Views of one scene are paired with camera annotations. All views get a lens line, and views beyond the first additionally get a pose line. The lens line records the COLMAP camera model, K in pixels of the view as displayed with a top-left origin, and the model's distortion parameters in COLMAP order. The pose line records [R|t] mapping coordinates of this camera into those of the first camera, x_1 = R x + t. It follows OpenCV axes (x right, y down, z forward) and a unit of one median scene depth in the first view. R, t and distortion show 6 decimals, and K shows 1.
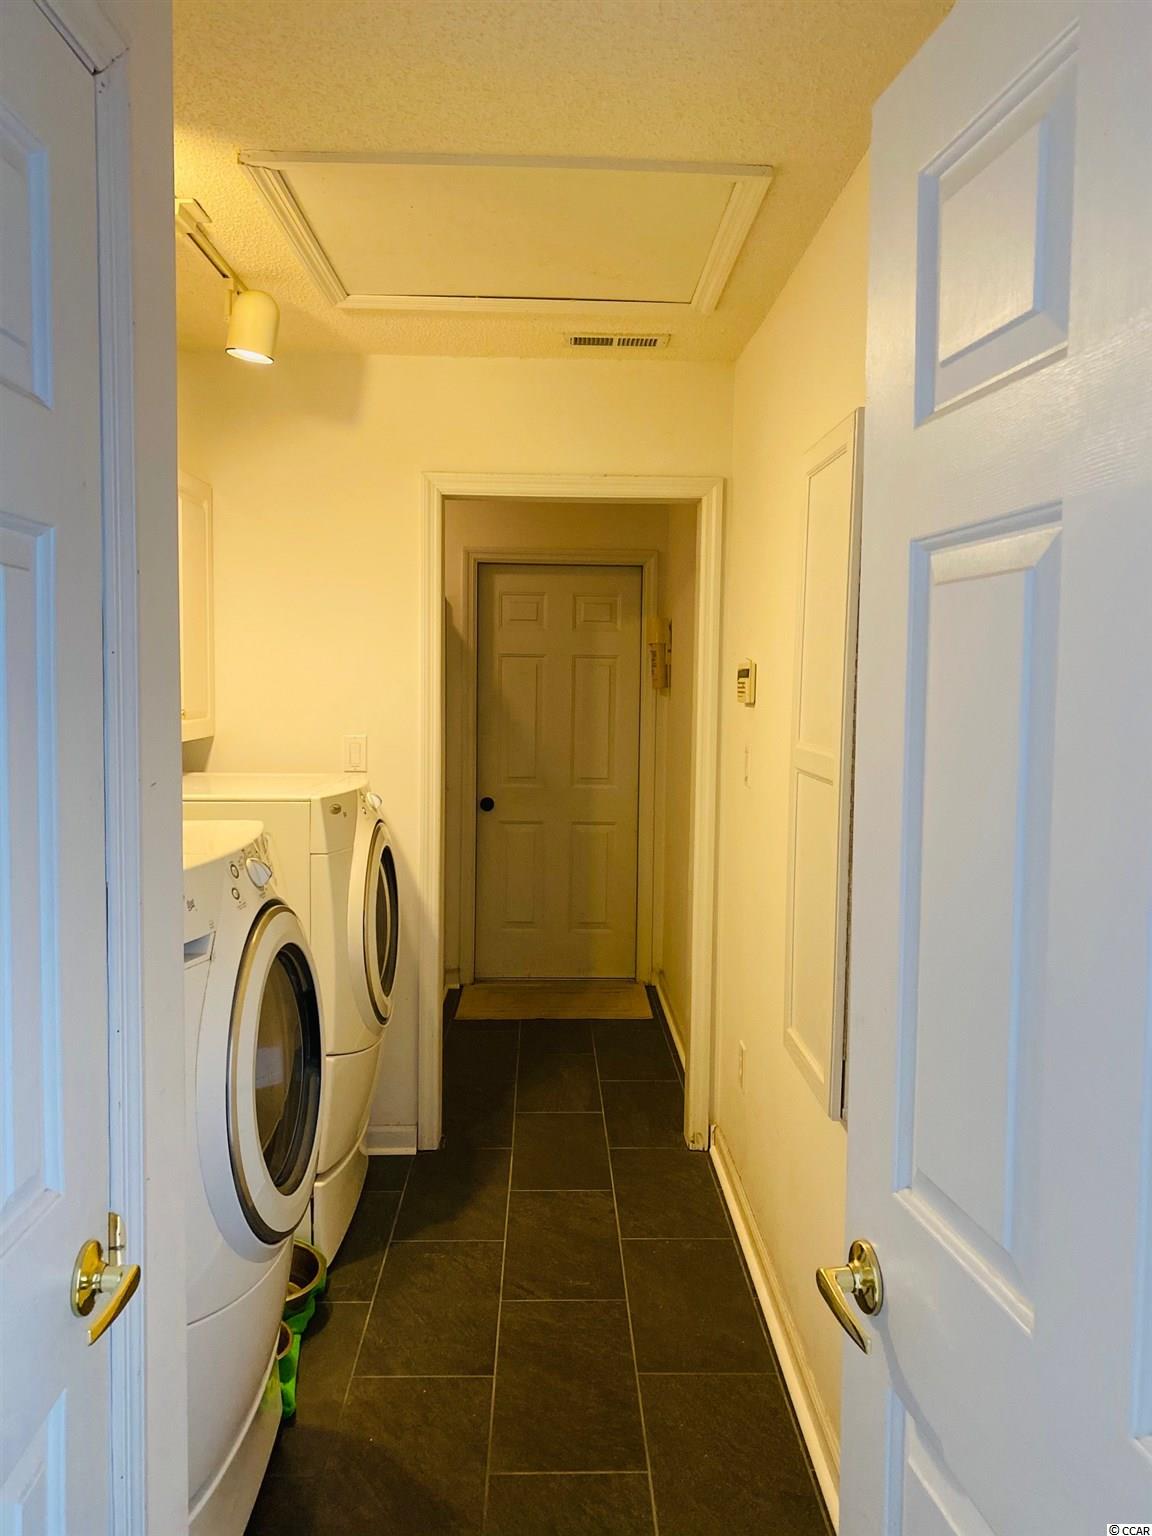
lens RADIAL K [[1170.0, 0, 578.0], [0, 1170.0, 750.7], [0, 0, 1]] dist [0.034216, -0.040408]
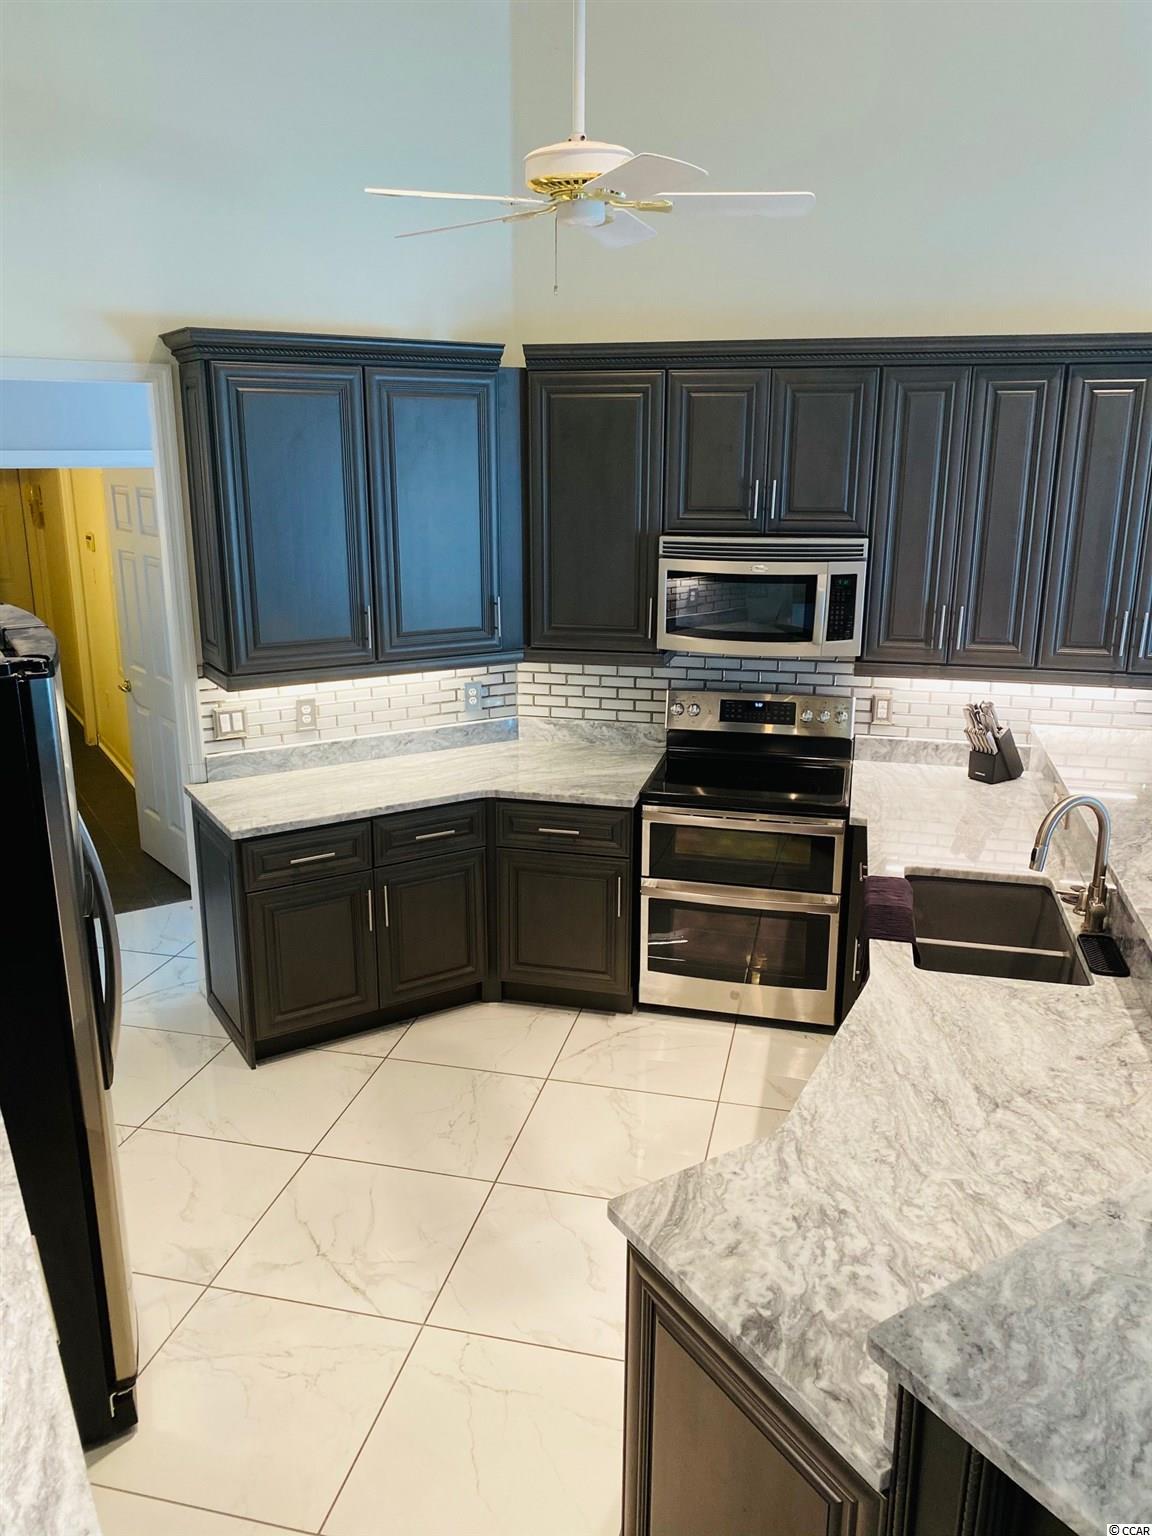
lens RADIAL K [[1170.0, 0, 578.0], [0, 1170.0, 750.7], [0, 0, 1]] dist [0.034216, -0.040408]
pose [[0.866280, -0.135193, 0.480917, -0.202353], [0.037251, 0.977486, 0.207686, -0.098568], [-0.498168, -0.162000, 0.851813, -1.580789]]
